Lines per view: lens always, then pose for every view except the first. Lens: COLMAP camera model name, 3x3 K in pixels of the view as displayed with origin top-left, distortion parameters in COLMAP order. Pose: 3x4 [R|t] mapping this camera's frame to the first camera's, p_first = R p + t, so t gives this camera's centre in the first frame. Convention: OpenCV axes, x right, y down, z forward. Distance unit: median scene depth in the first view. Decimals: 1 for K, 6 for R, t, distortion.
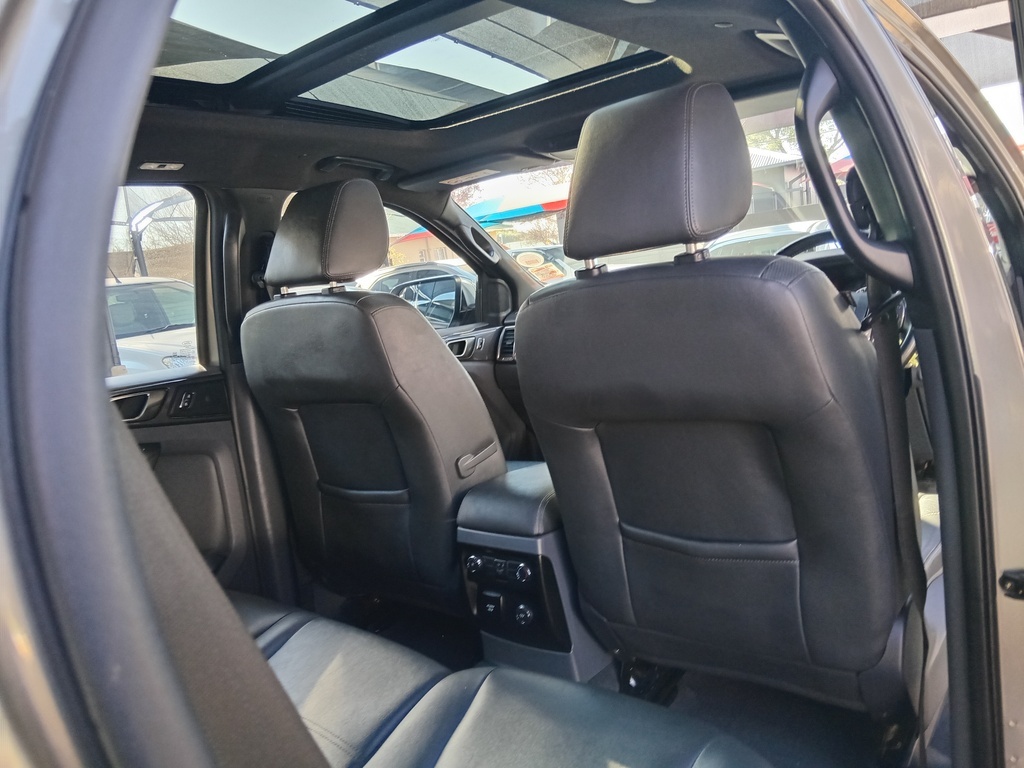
lens RADIAL K [[778.6, 0, 512.4], [0, 778.6, 382.6], [0, 0, 1]] dist [0.064686, -0.098951]
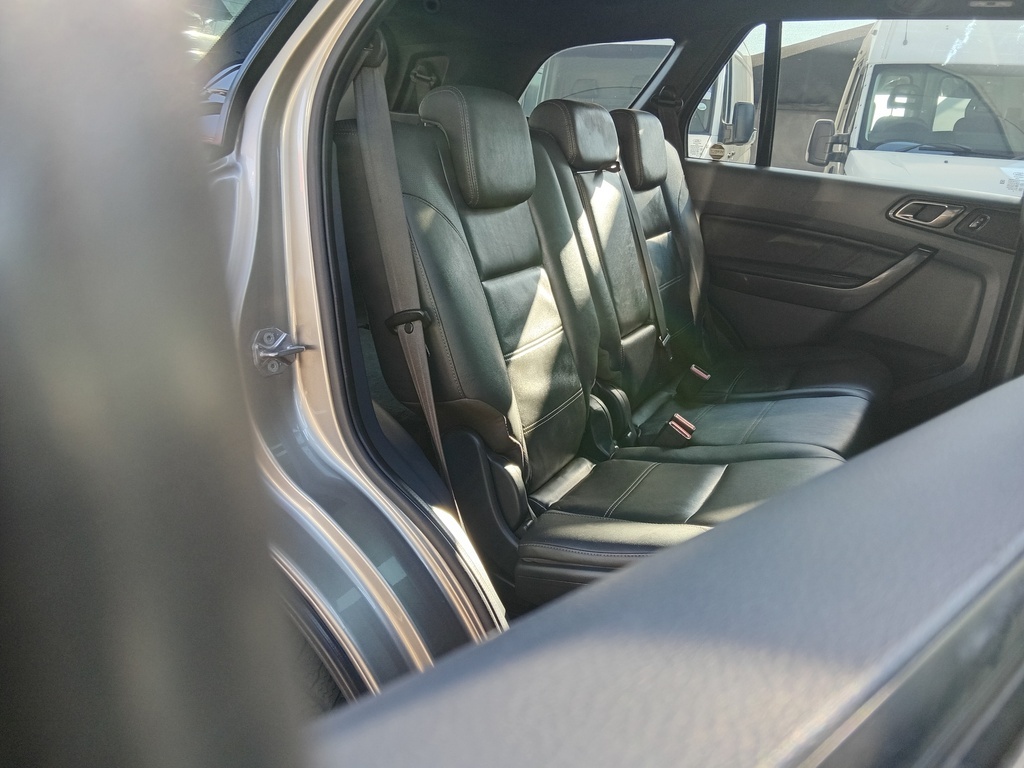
lens RADIAL K [[778.6, 0, 506.1], [0, 778.6, 387.8], [0, 0, 1]] dist [0.064686, -0.098951]
pose [[0.151234, 0.449558, -0.880355, 0.686821], [-0.234022, 0.881564, 0.409973, -0.084640], [0.960397, 0.144021, 0.238529, 0.139582]]
